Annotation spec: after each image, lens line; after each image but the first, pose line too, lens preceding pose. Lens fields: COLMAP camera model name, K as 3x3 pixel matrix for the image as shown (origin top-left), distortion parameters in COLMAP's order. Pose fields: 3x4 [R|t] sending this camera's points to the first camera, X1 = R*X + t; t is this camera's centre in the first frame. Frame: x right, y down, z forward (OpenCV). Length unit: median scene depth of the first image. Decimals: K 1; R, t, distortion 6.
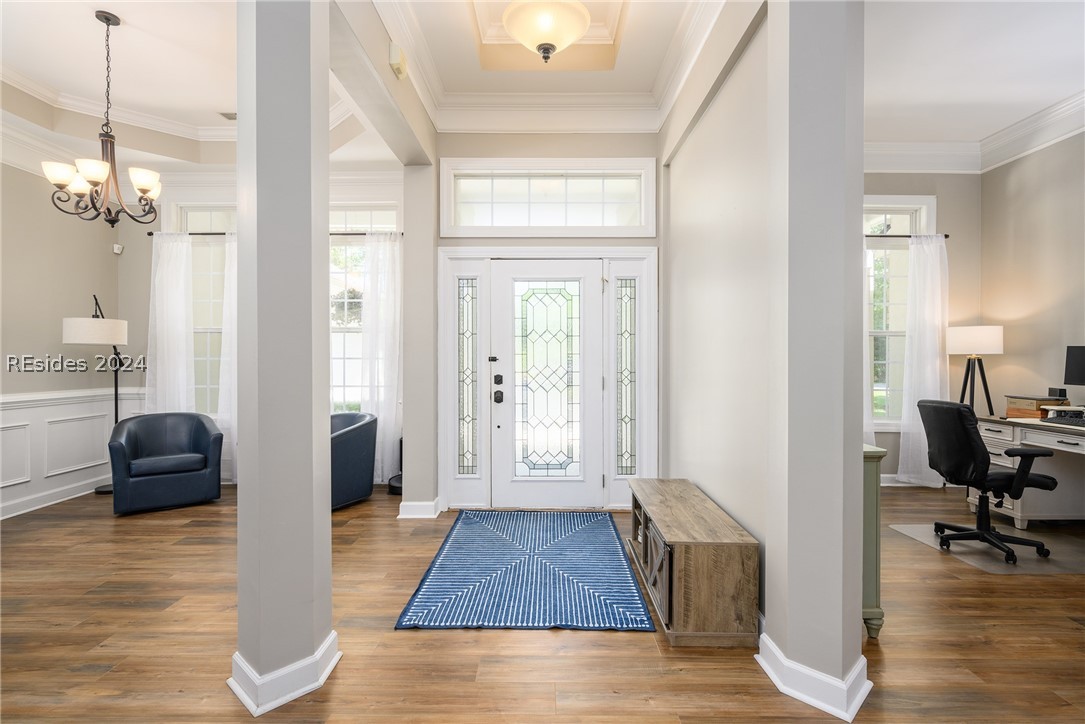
lens RADIAL K [[532.1, 0, 542.8], [0, 532.1, 360.9], [0, 0, 1]] dist [-0.001466, -0.000145]
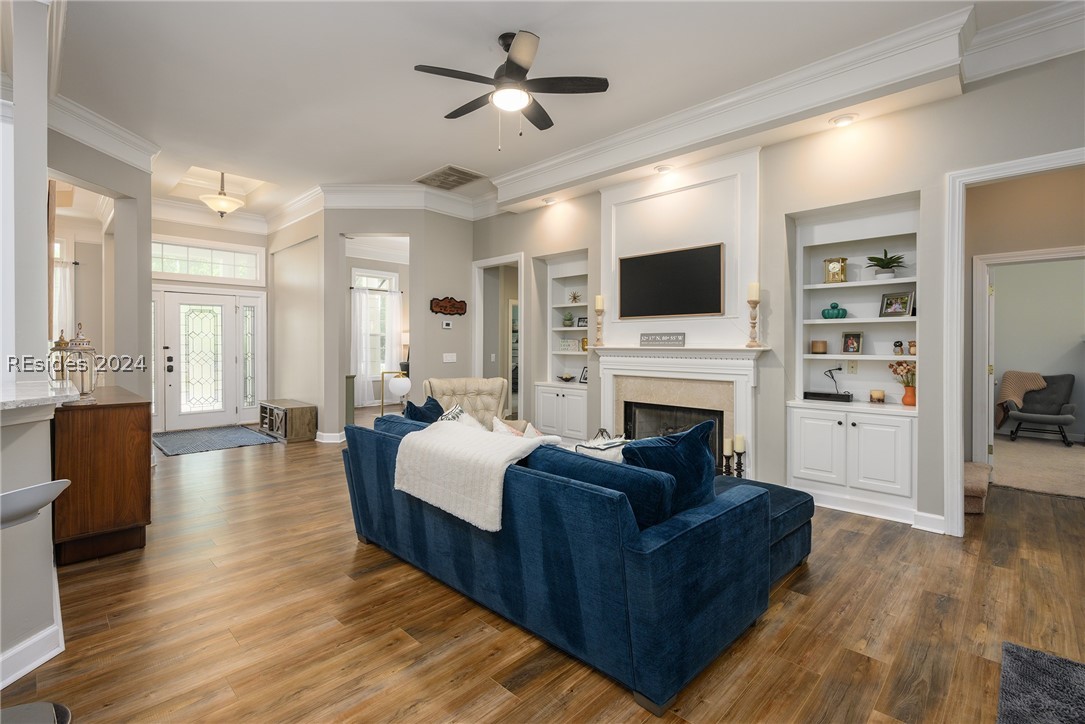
lens RADIAL K [[487.7, 0, 537.6], [0, 487.7, 344.5], [0, 0, 1]] dist [-0.001629, -0.000370]
pose [[0.699215, -0.002869, 0.714906, -0.388704], [0.002834, 0.999995, 0.001242, -0.012460], [-0.714906, 0.001158, 0.699220, -1.029286]]
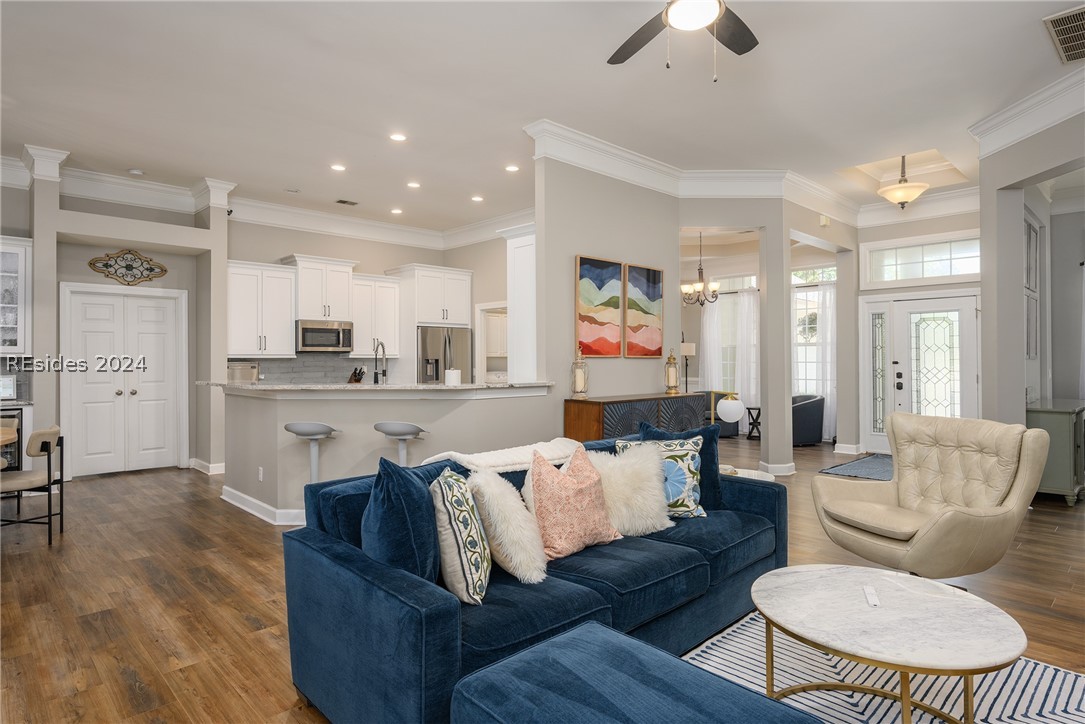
lens RADIAL K [[611.0, 0, 540.4], [0, 611.0, 356.0], [0, 0, 1]] dist [-0.003176, -0.001733]
pose [[0.693414, -0.008104, -0.720494, 0.494309], [0.000212, 0.999939, -0.011044, -0.003523], [0.720540, 0.007505, 0.693373, -1.067460]]
